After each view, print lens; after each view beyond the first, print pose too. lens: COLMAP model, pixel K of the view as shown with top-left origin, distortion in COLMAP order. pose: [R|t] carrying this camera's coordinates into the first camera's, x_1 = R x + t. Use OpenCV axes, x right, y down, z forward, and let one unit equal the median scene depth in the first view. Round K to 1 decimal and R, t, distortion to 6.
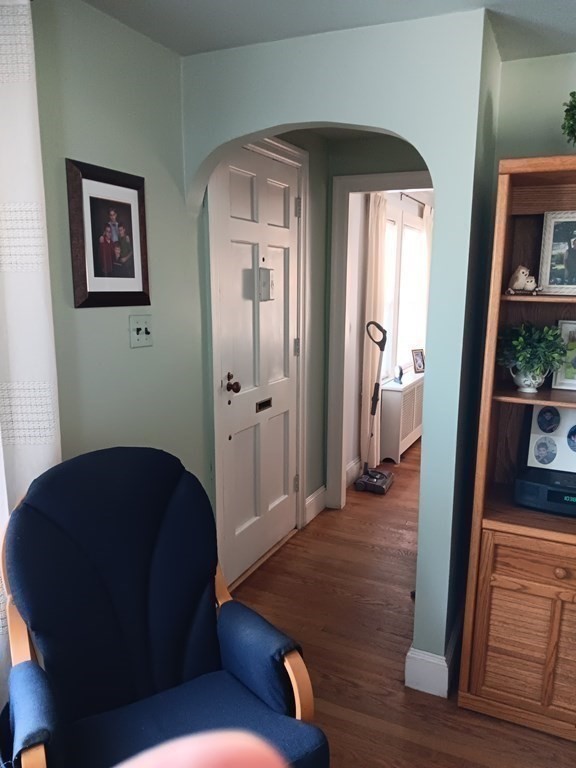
lens RADIAL K [[603.5, 0, 294.6], [0, 603.5, 385.2], [0, 0, 1]] dist [0.037599, -0.071169]
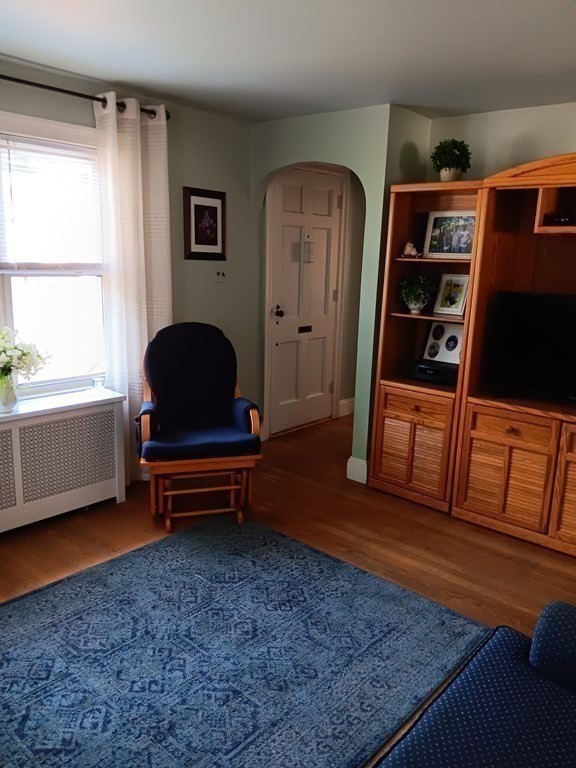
lens RADIAL K [[603.5, 0, 285.1], [0, 603.5, 389.4], [0, 0, 1]] dist [0.037599, -0.071169]
pose [[0.961226, 0.078213, -0.264439, 0.500041], [-0.066928, 0.996431, 0.051434, 0.169009], [0.267518, -0.031741, 0.963030, -0.828335]]
